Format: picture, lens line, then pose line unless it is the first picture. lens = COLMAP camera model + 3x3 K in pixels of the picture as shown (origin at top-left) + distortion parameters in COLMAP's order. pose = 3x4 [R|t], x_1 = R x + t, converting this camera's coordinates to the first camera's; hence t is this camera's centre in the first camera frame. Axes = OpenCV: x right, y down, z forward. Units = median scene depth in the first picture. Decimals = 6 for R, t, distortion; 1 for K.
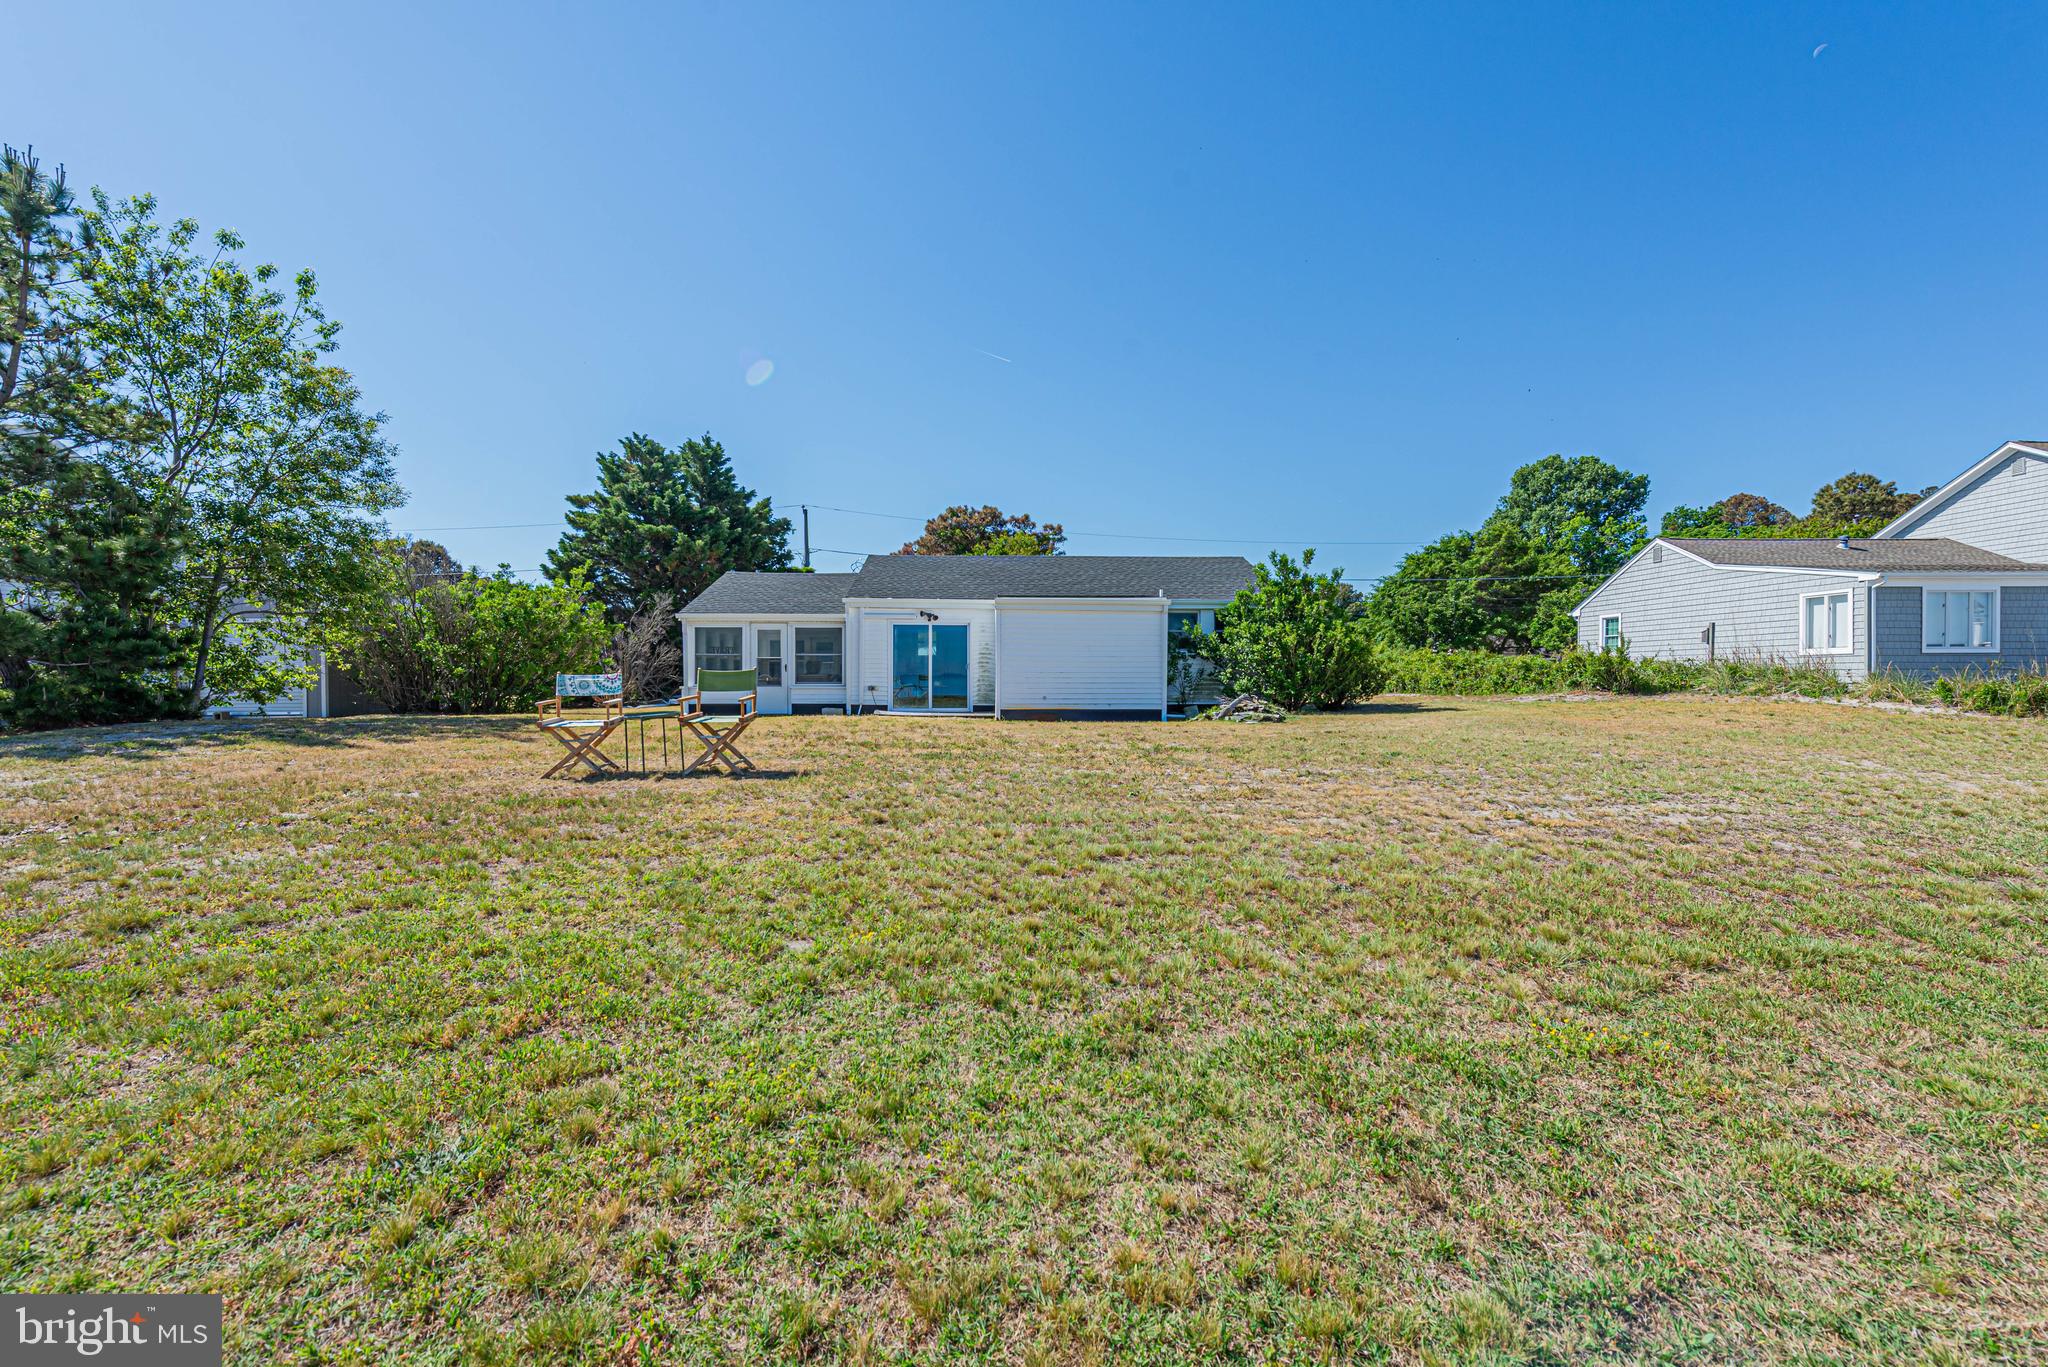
lens RADIAL K [[808.5, 0, 1024.0], [0, 808.5, 683.5], [0, 0, 1]] dist [0.001181, -0.000717]
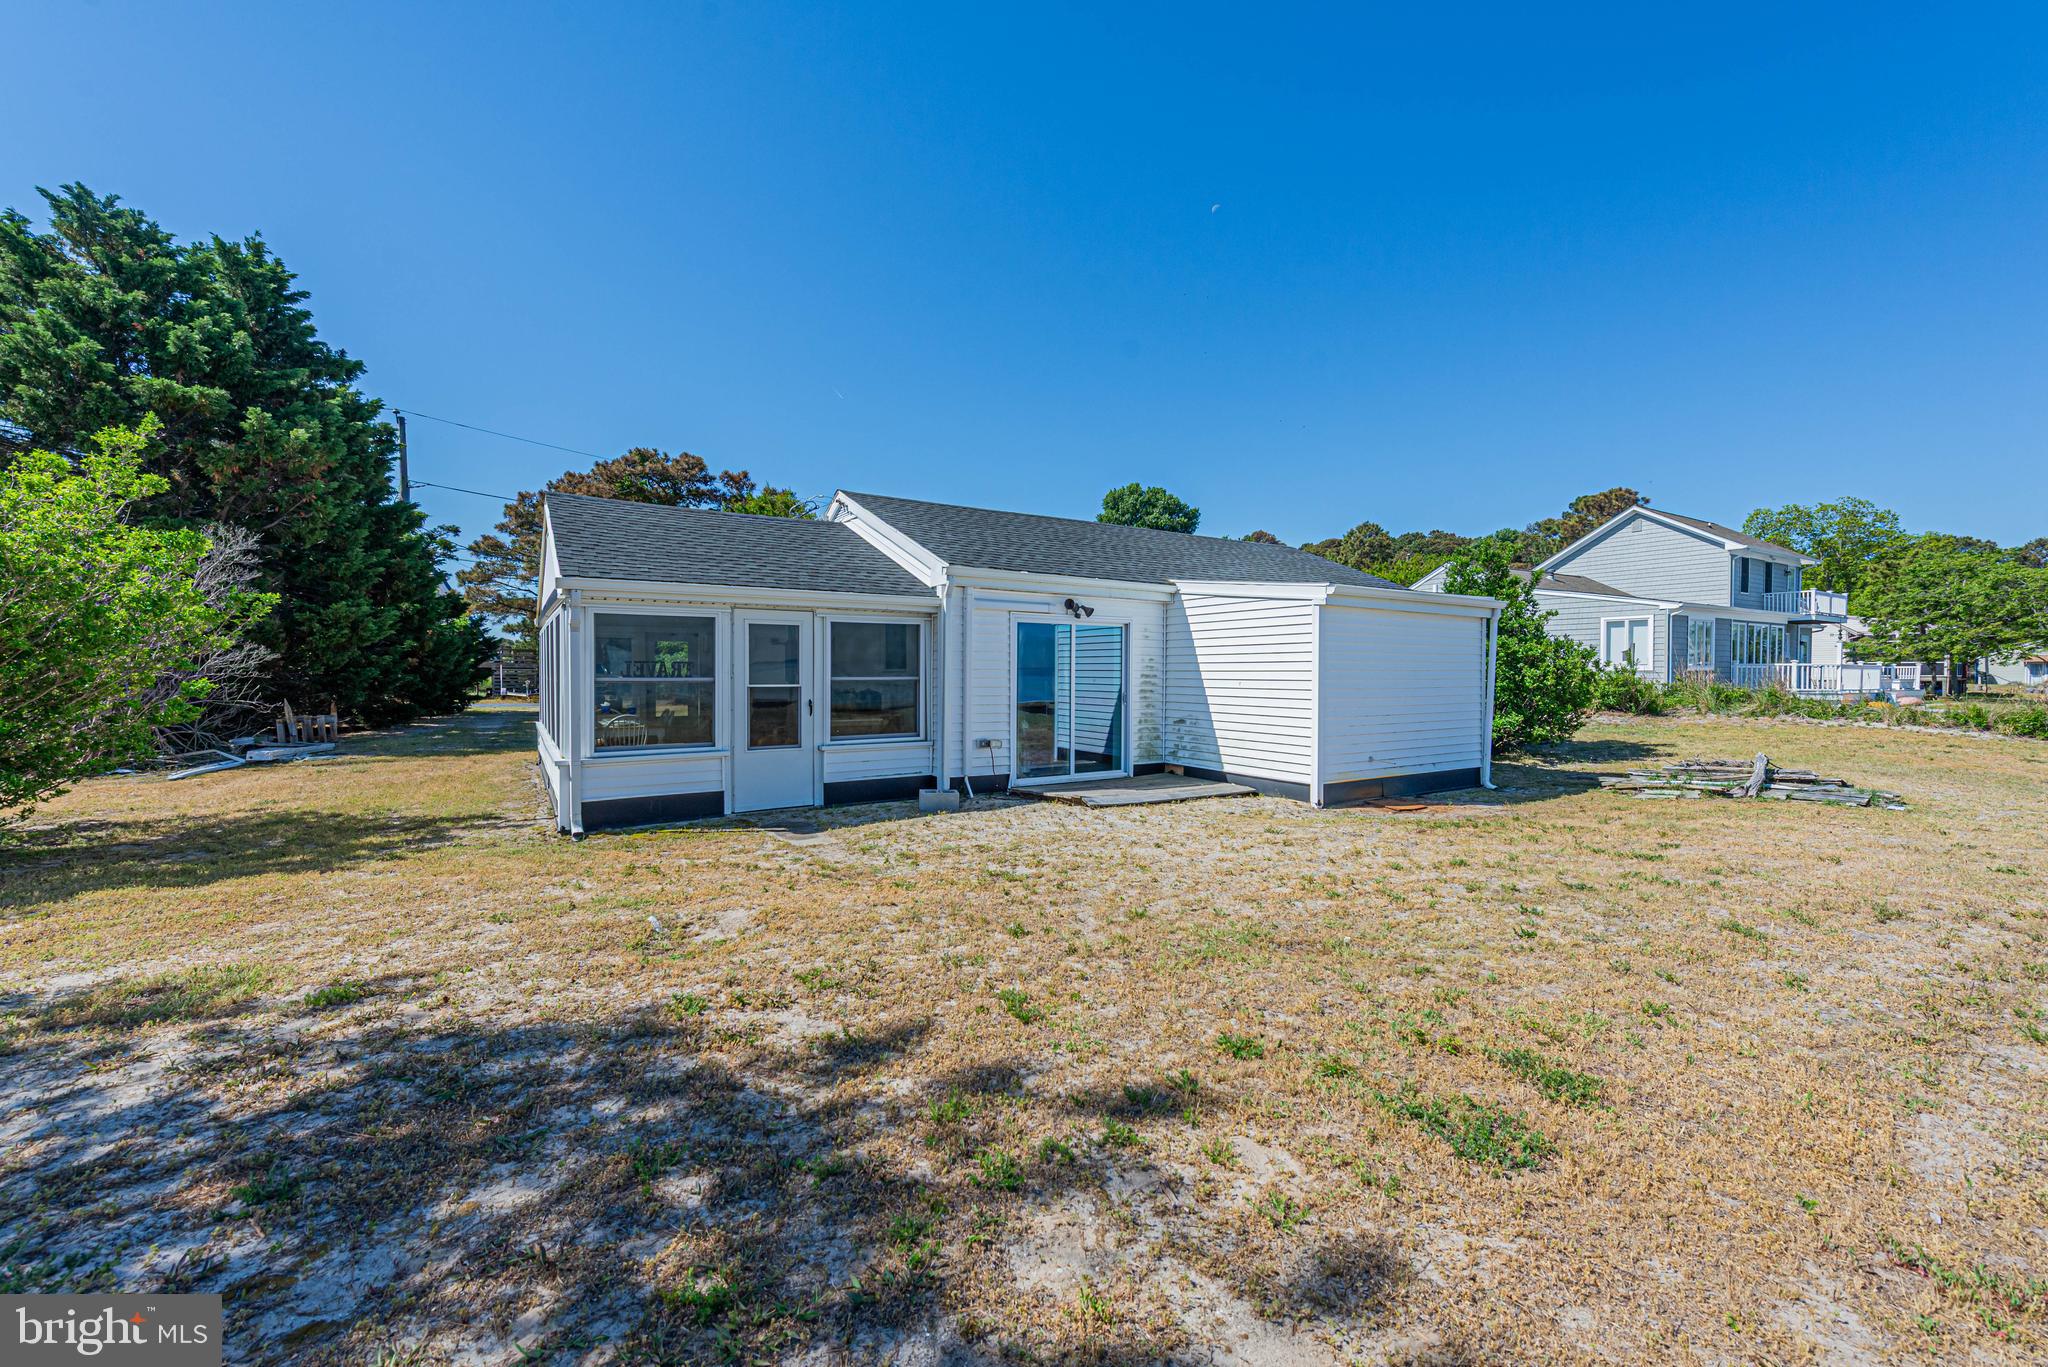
lens RADIAL K [[808.5, 0, 1024.0], [0, 808.5, 683.5], [0, 0, 1]] dist [0.001181, -0.000717]
pose [[0.861878, -0.006523, 0.507074, -0.408015], [0.002744, 0.999963, 0.008199, -0.034626], [-0.507108, -0.005675, 0.861864, 0.513034]]
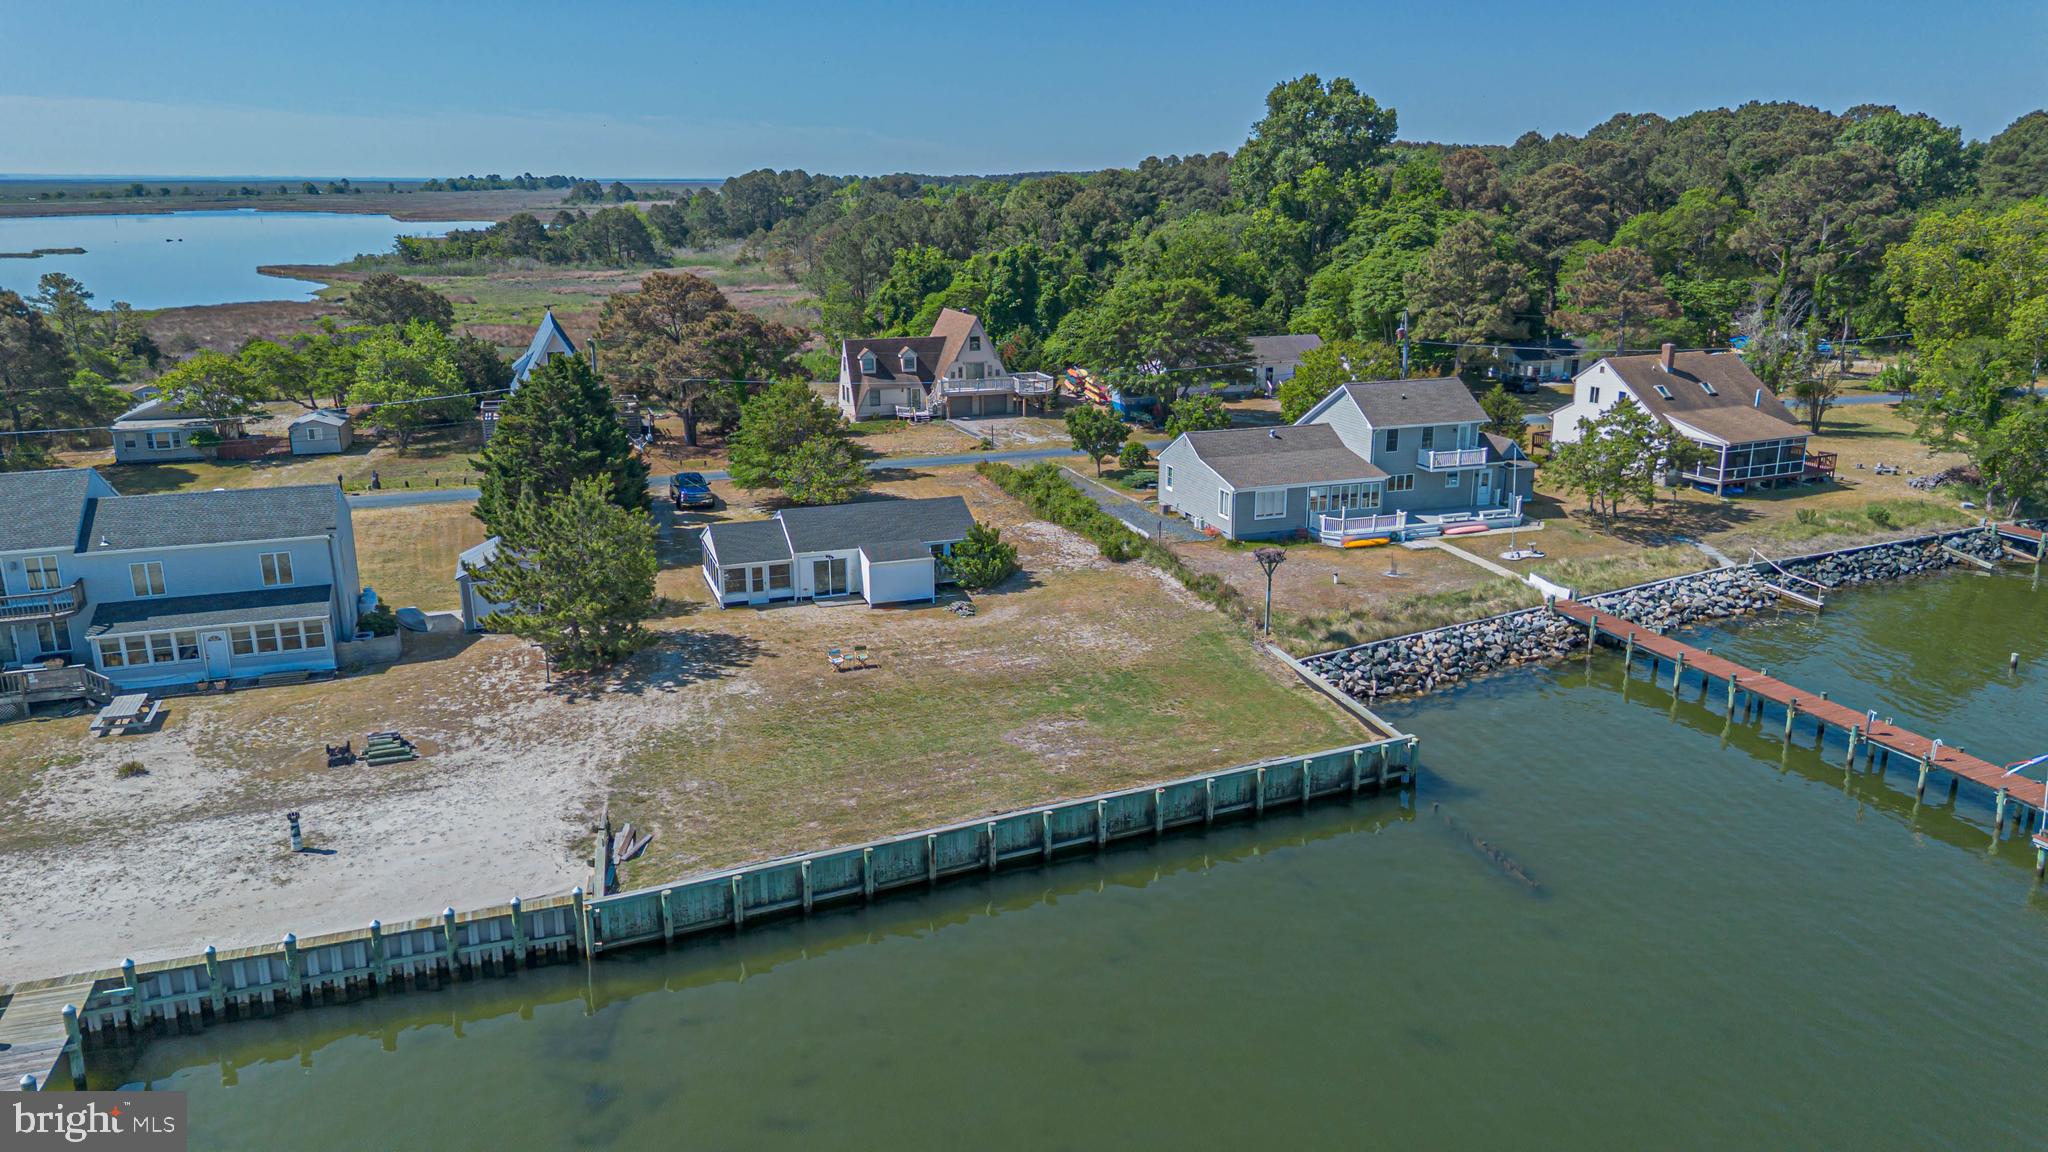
lens RADIAL K [[1434.8, 0, 1017.8], [0, 1434.8, 575.3], [0, 0, 1]] dist [0.071134, -0.072345]
pose [[0.955444, -0.088717, 0.281524, -0.716328], [0.015185, 0.967273, 0.253281, -0.996842], [-0.294781, -0.237721, 0.925523, -2.773169]]
